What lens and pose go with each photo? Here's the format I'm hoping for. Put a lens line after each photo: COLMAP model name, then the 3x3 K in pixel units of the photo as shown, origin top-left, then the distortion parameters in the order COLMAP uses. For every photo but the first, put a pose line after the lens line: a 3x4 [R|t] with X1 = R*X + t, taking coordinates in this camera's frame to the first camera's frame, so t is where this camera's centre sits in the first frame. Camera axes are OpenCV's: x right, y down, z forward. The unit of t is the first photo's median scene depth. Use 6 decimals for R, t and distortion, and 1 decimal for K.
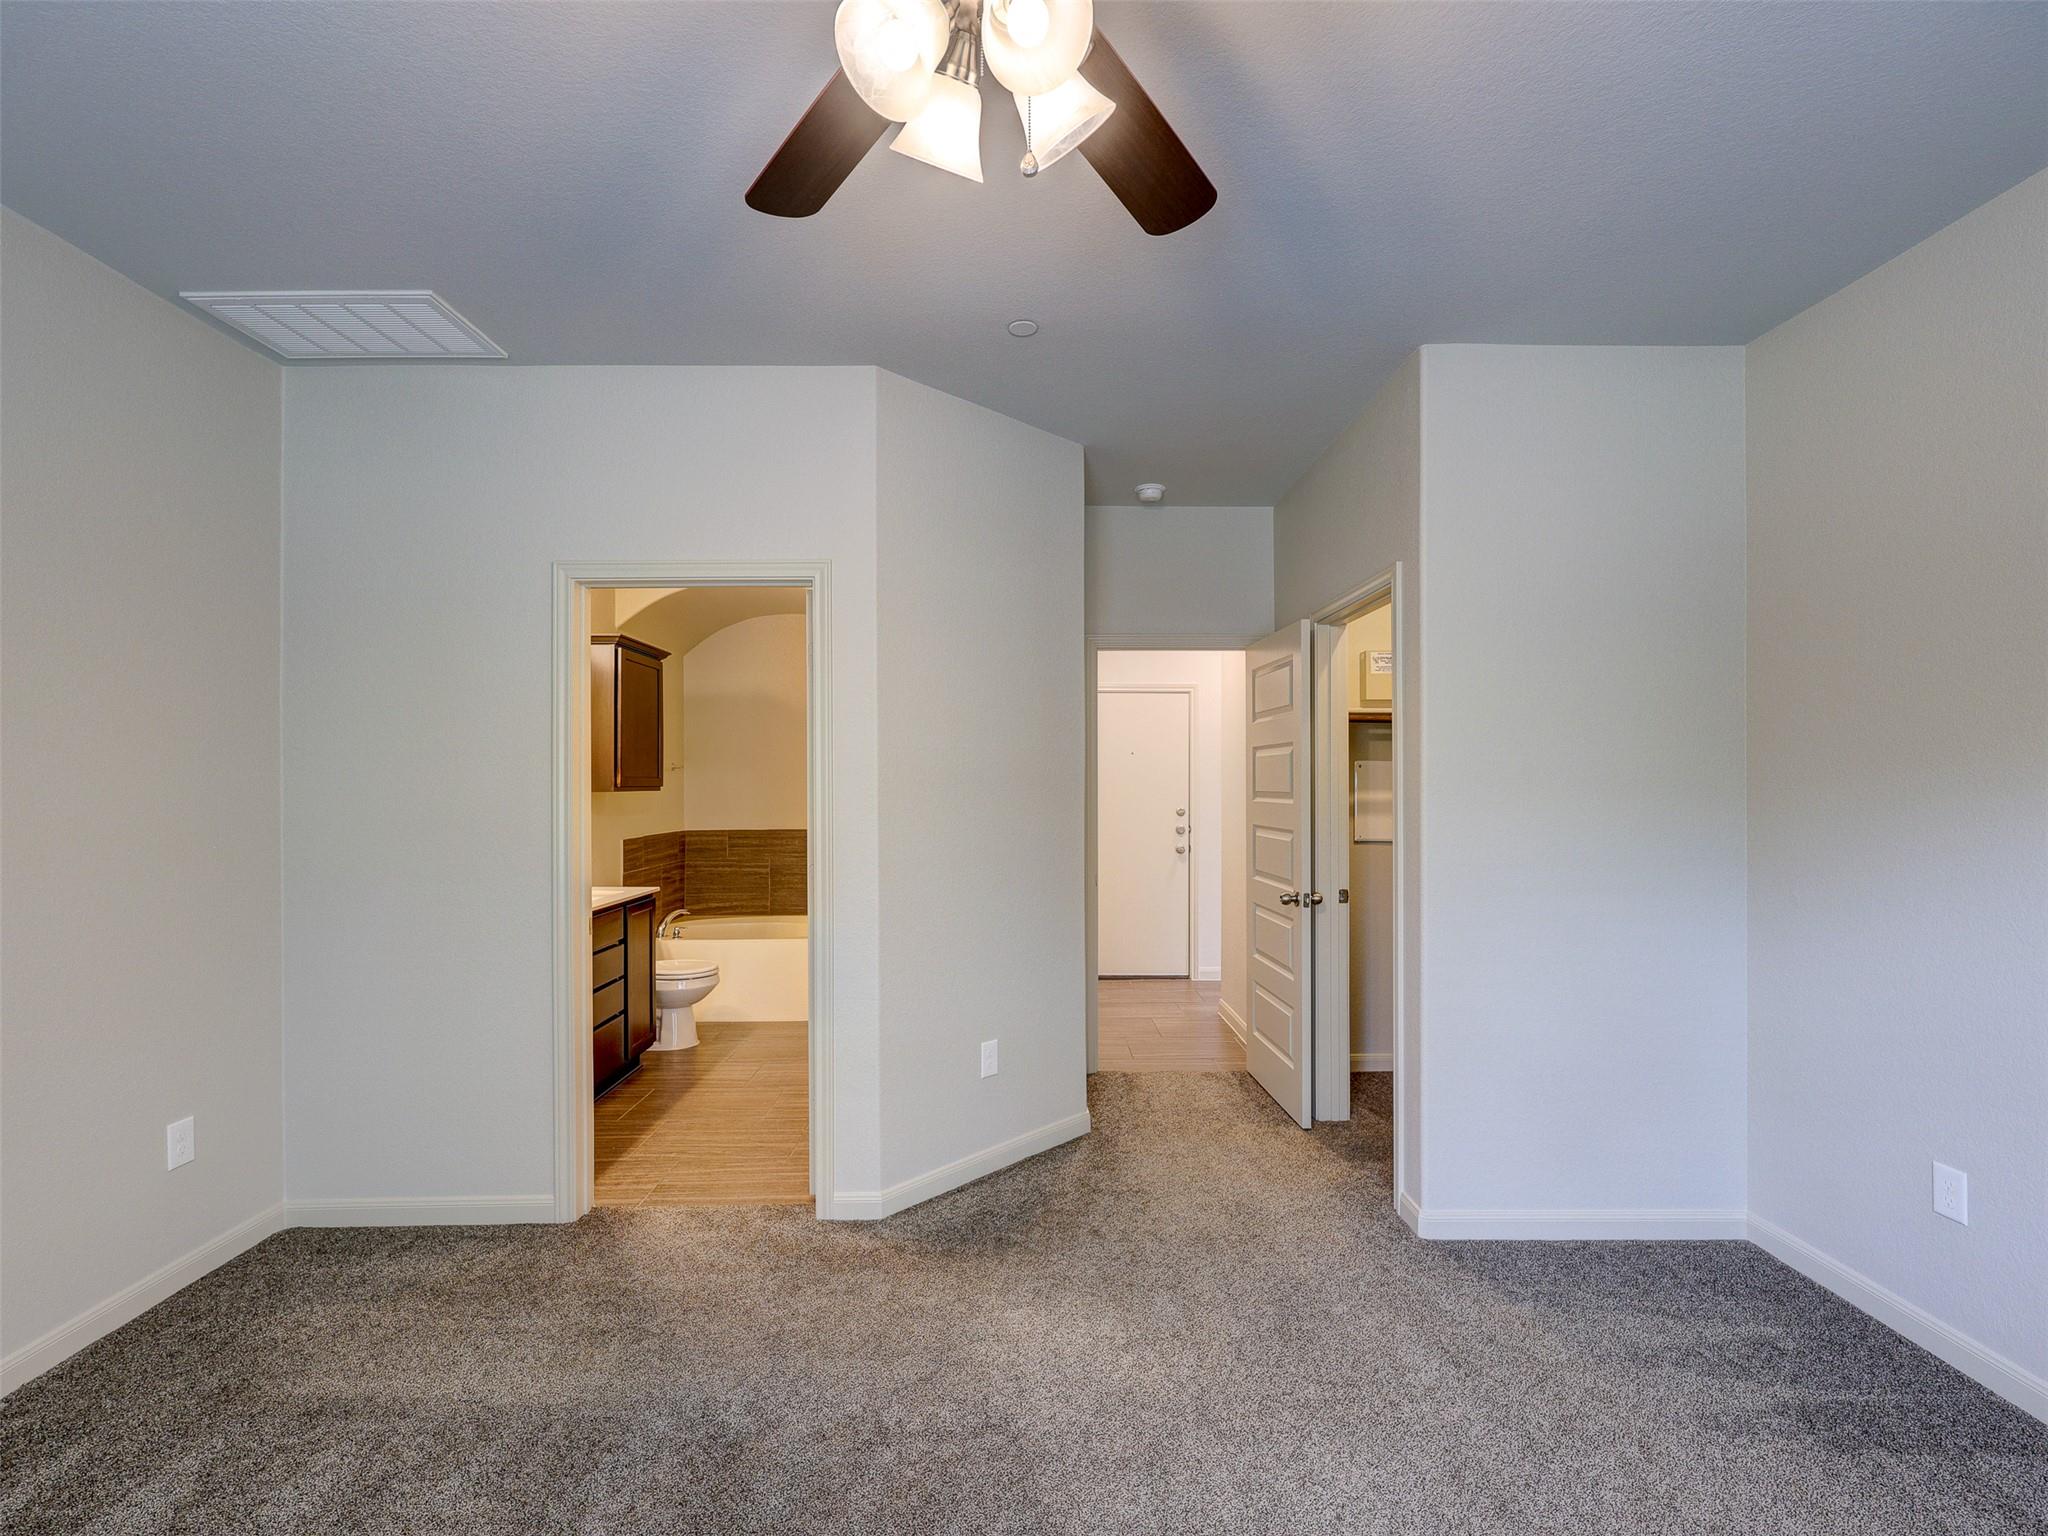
lens RADIAL K [[927.6, 0, 1041.6], [0, 927.6, 772.2], [0, 0, 1]] dist [0.000733, 0.000043]
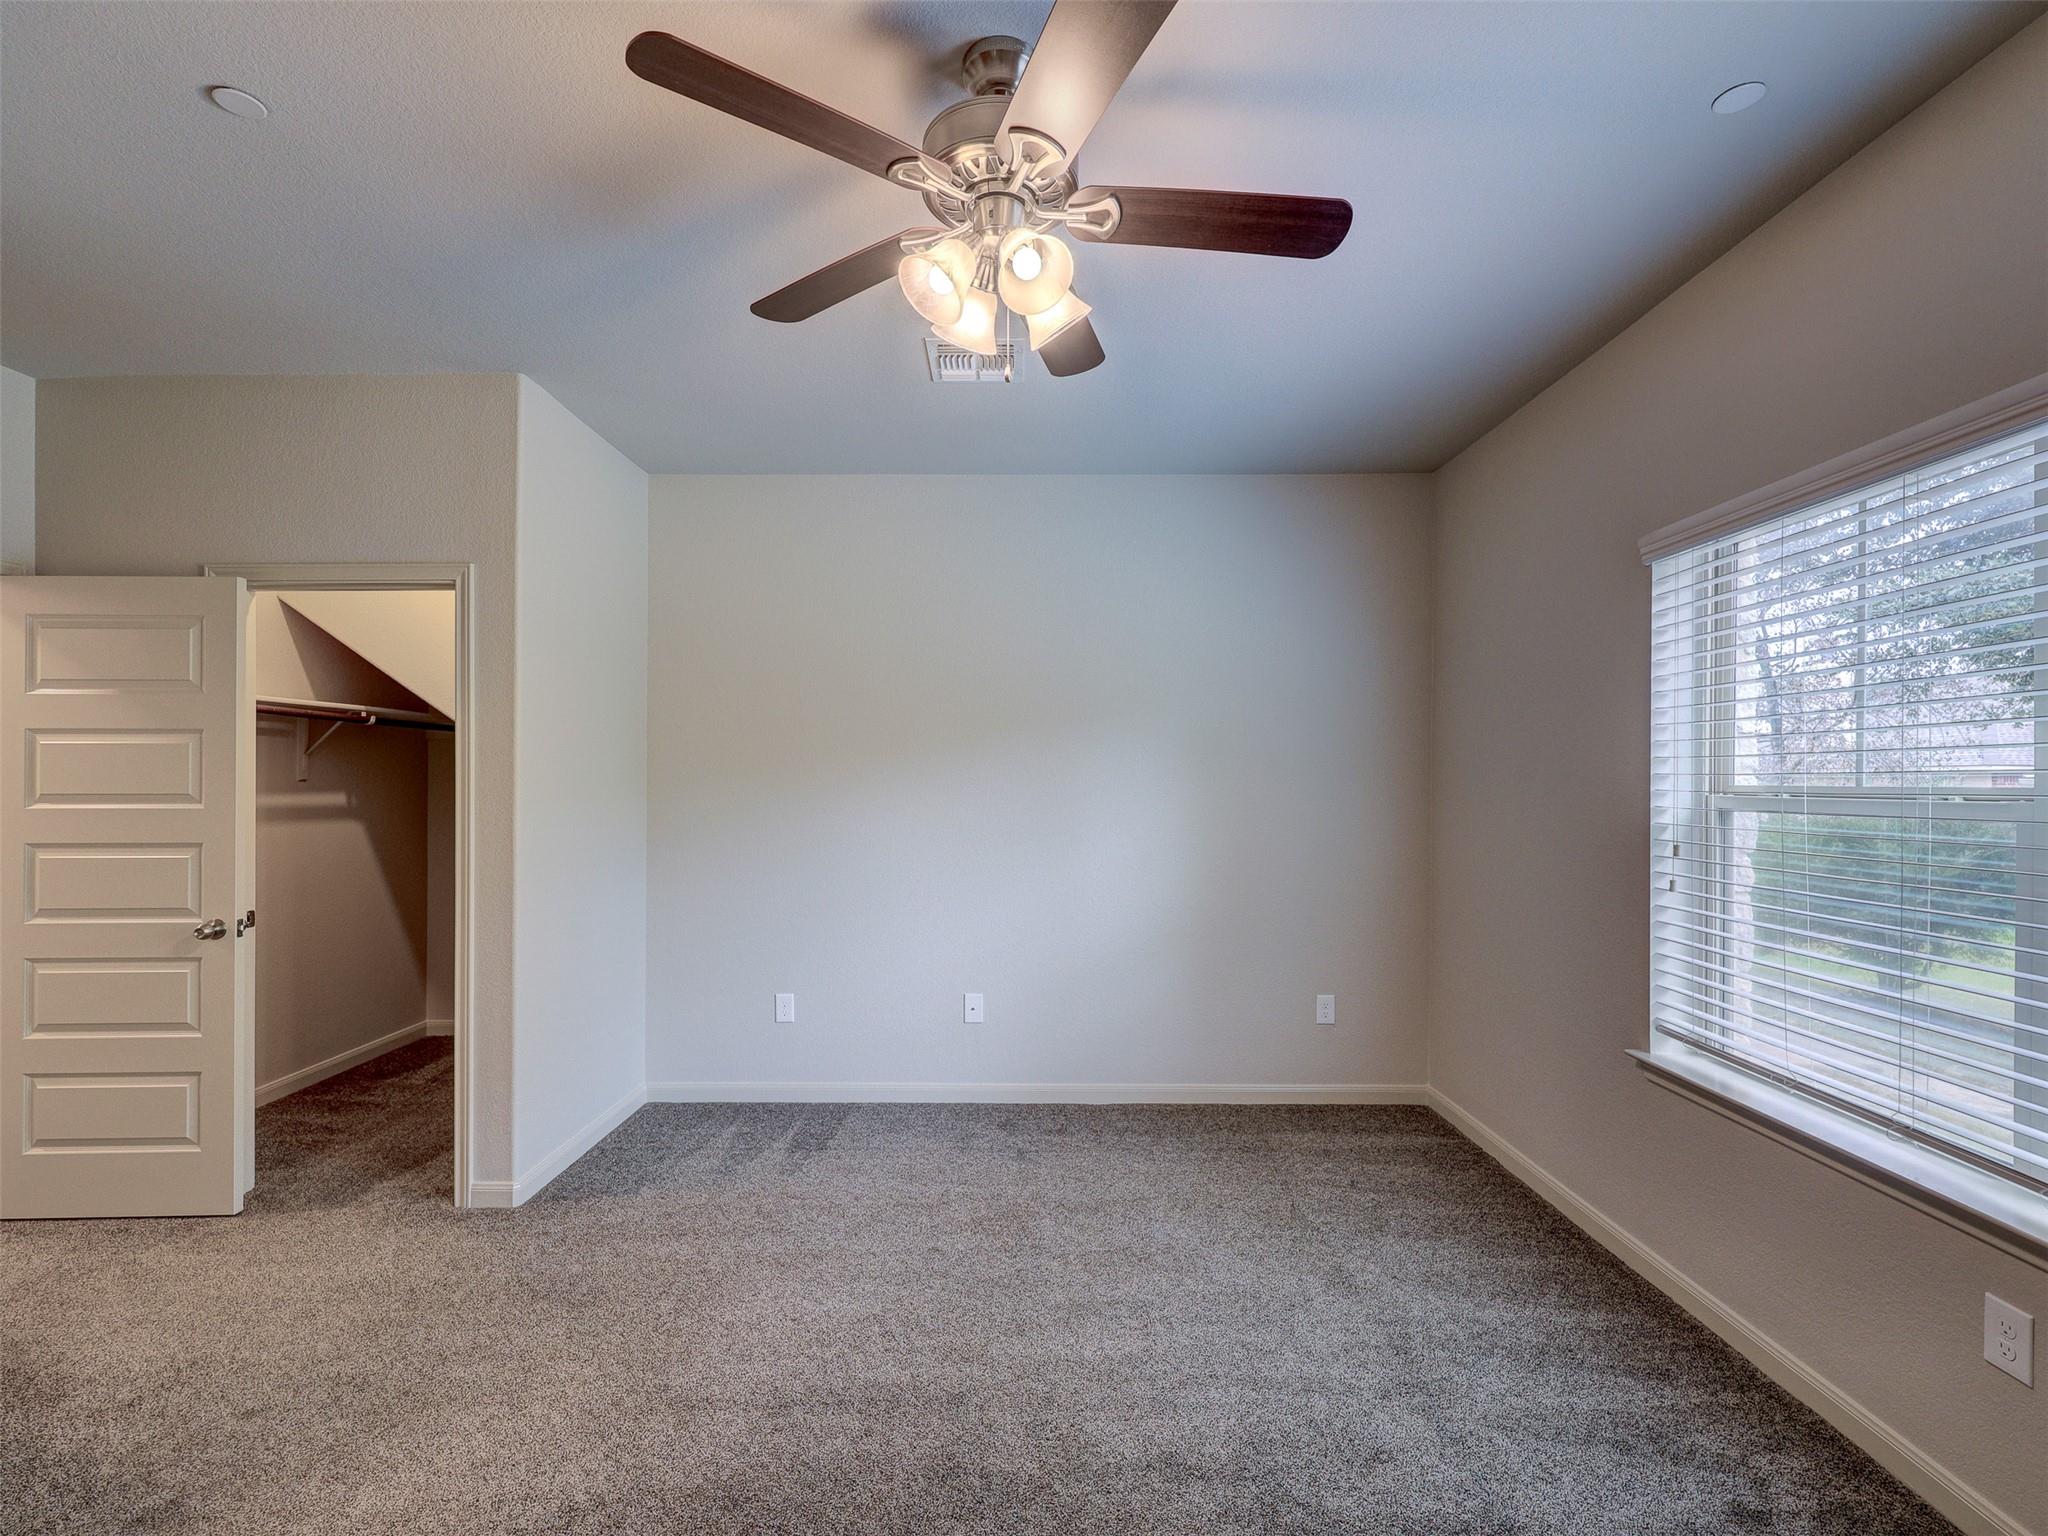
lens RADIAL K [[927.6, 0, 1021.0], [0, 927.6, 771.0], [0, 0, 1]] dist [0.000733, 0.000043]
pose [[0.016909, 0.010589, 0.999801, -0.655994], [-0.012956, 0.999862, -0.010370, 0.002201], [-0.999773, -0.012778, 0.017044, 0.405503]]
